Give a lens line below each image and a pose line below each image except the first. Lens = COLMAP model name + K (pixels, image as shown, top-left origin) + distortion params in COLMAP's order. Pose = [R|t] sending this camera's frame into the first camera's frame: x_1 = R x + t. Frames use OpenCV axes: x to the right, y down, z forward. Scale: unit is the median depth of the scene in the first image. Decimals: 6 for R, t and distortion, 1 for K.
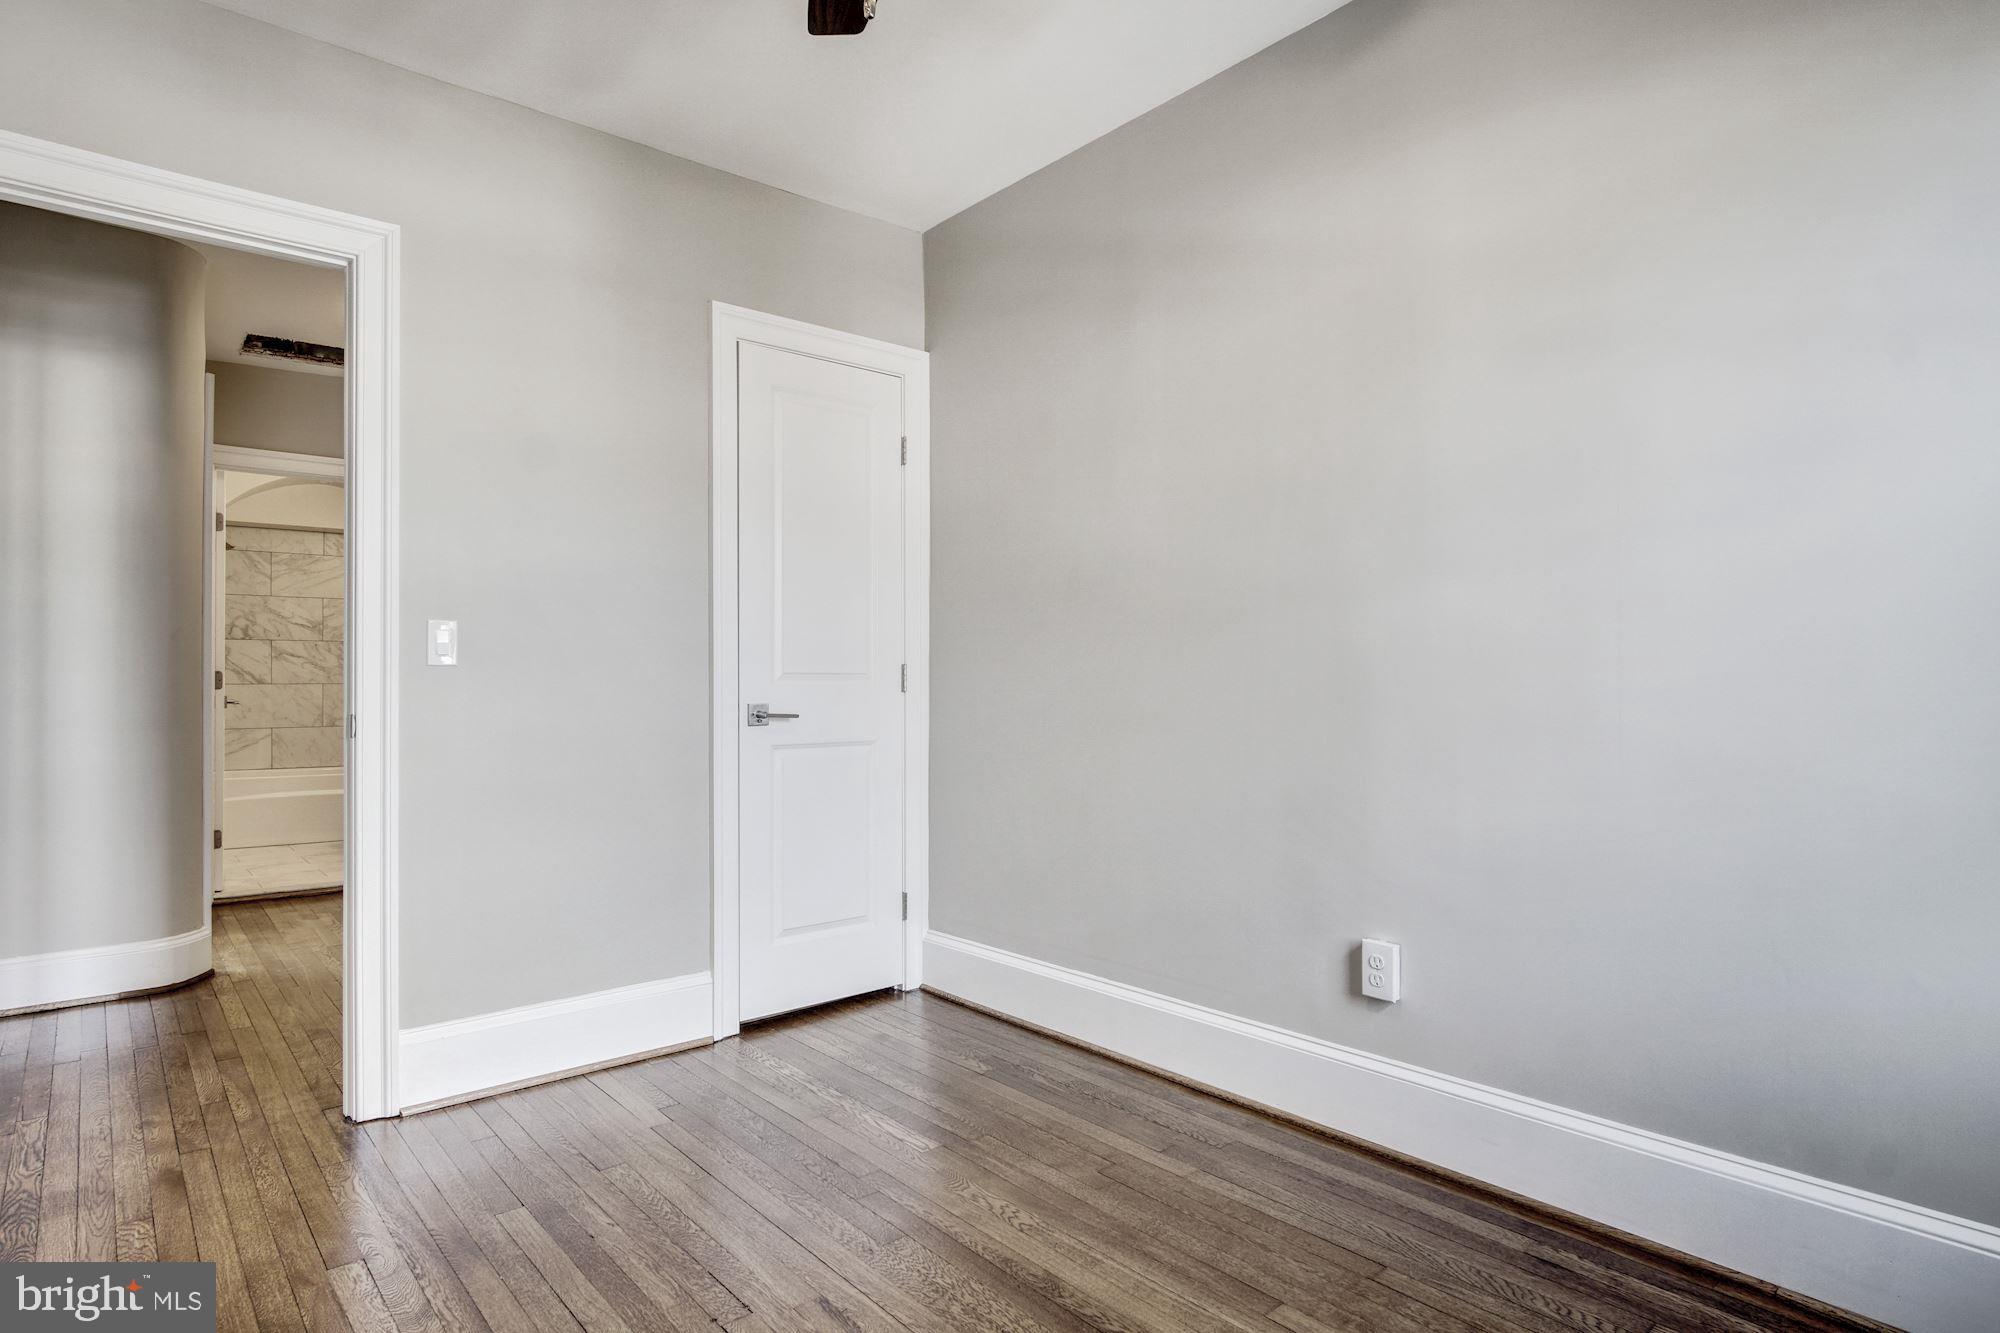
lens RADIAL K [[1081.5, 0, 993.7], [0, 1081.5, 669.8], [0, 0, 1]] dist [-0.003256, 0.004196]
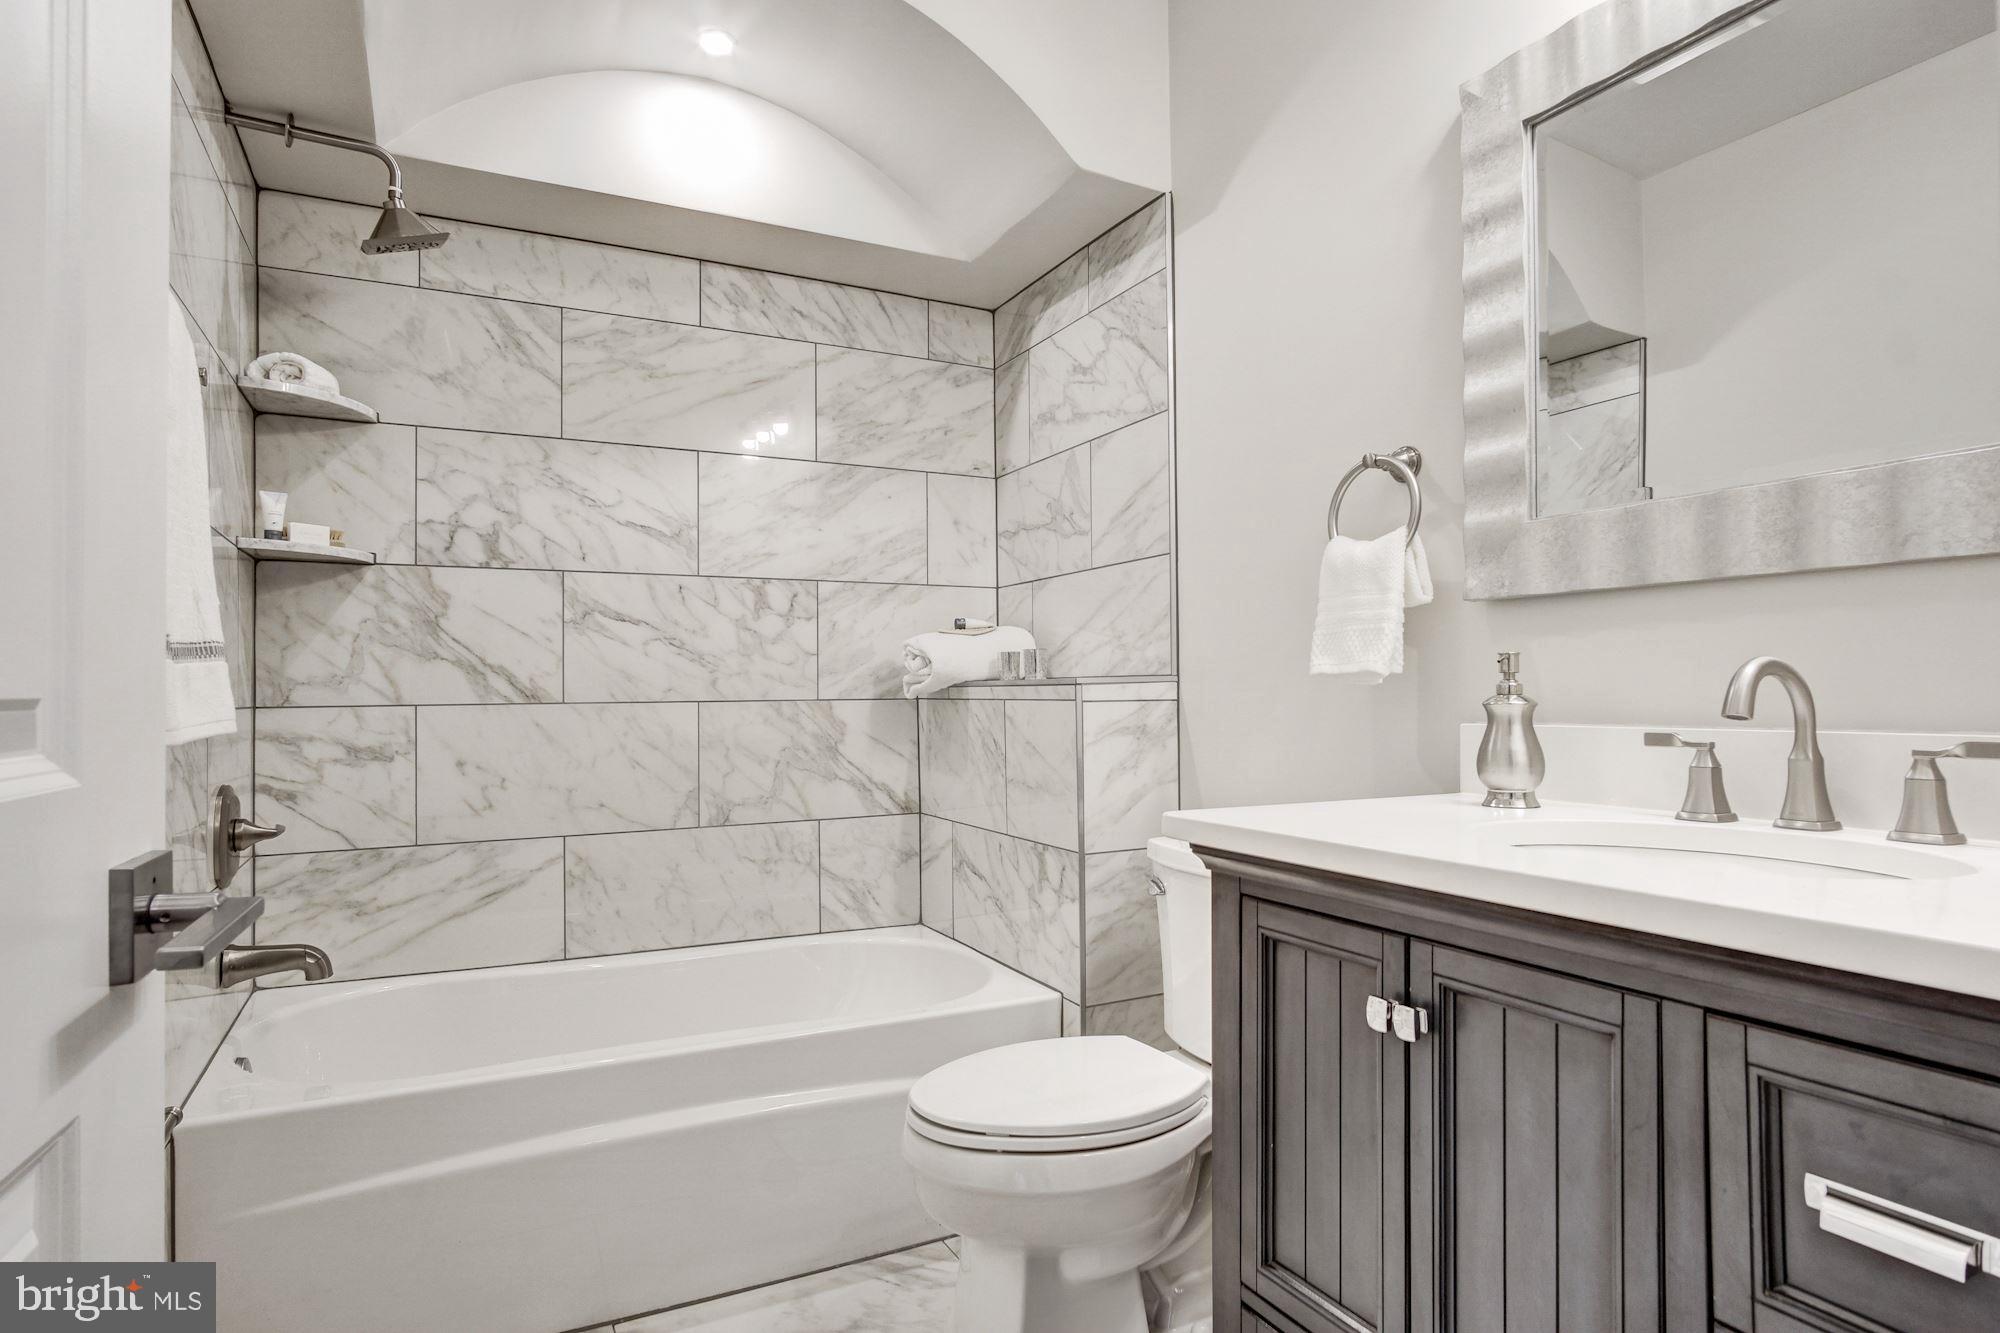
lens RADIAL K [[1081.5, 0, 1004.7], [0, 1081.5, 670.3], [0, 0, 1]] dist [-0.003256, 0.004196]
pose [[0.968439, -0.001746, -0.249245, -0.455608], [0.002253, 0.999996, 0.001749, 0.002700], [0.249241, -0.002256, 0.968439, 0.714464]]
